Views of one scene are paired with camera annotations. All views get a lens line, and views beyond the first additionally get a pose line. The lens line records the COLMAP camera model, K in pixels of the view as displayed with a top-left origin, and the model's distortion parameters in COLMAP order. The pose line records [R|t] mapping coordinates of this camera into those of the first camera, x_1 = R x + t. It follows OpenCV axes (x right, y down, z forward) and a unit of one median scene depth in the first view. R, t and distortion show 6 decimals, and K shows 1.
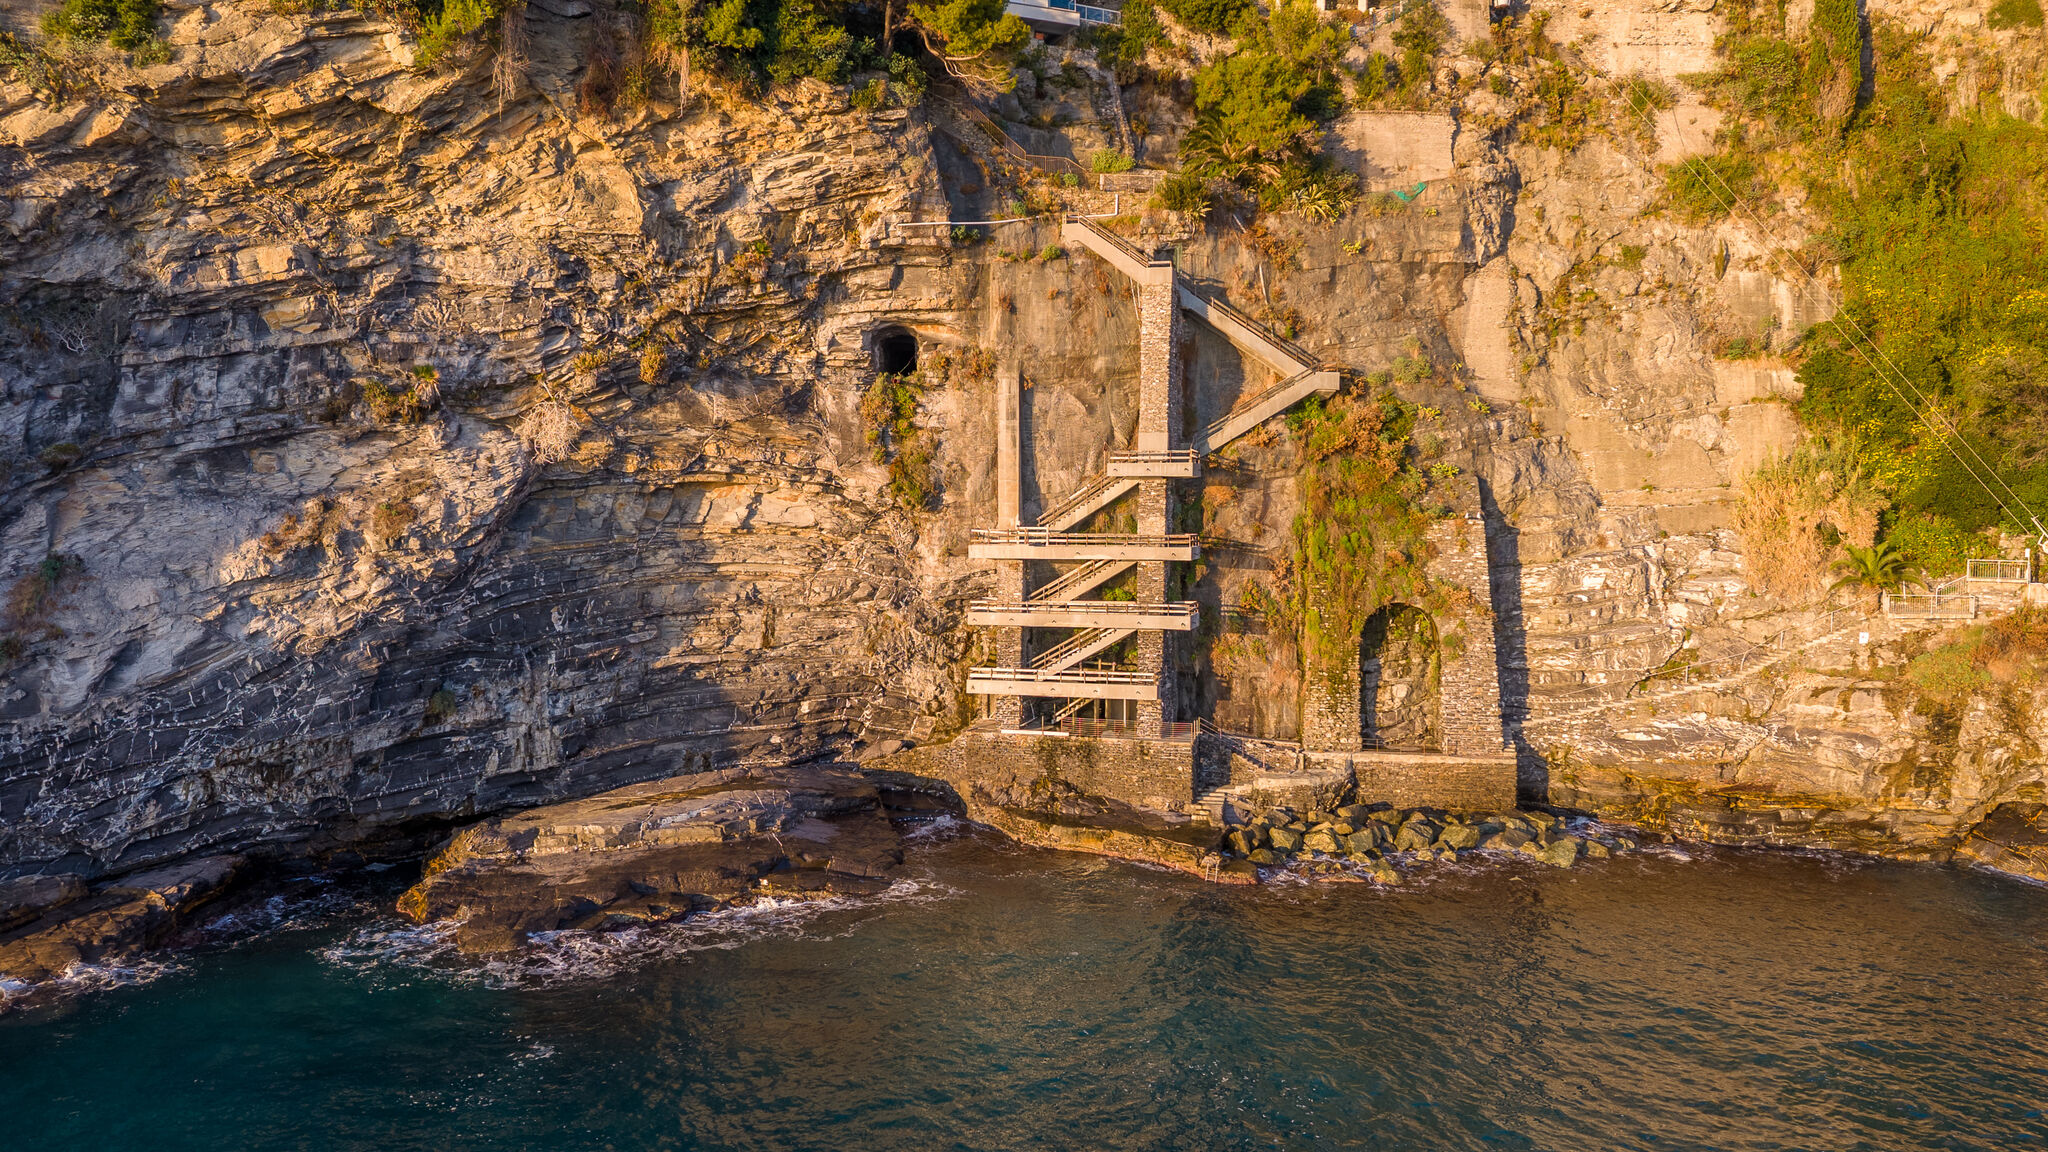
lens RADIAL K [[1382.6, 0, 1015.6], [0, 1382.6, 581.1], [0, 0, 1]] dist [0.035457, -0.010316]
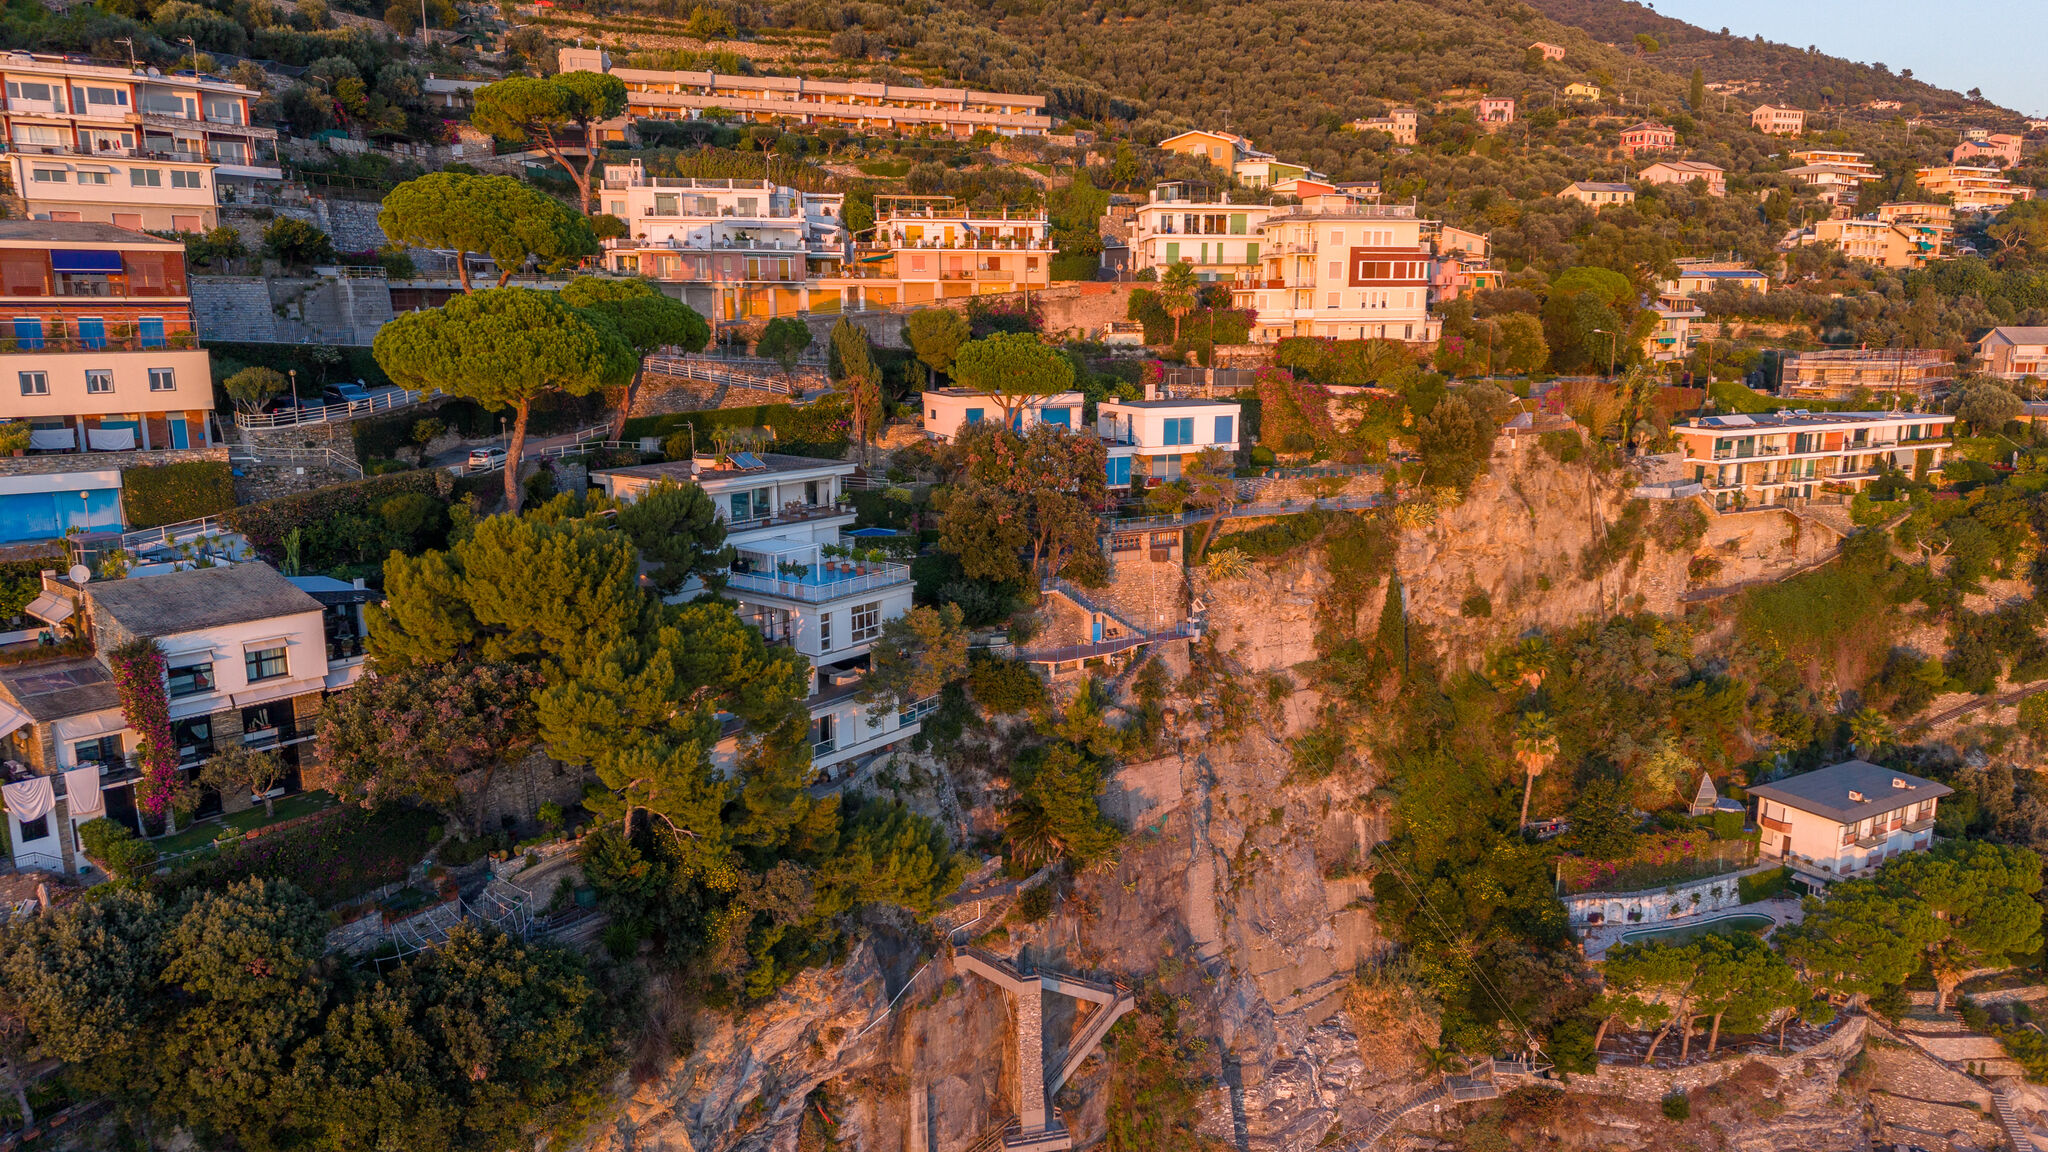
lens RADIAL K [[1382.6, 0, 1025.2], [0, 1382.6, 570.6], [0, 0, 1]] dist [0.035457, -0.010316]
pose [[0.872390, -0.089359, 0.480573, -0.412273], [0.026267, 0.990298, 0.136457, -0.672454], [-0.488104, -0.106420, 0.866273, -0.034028]]
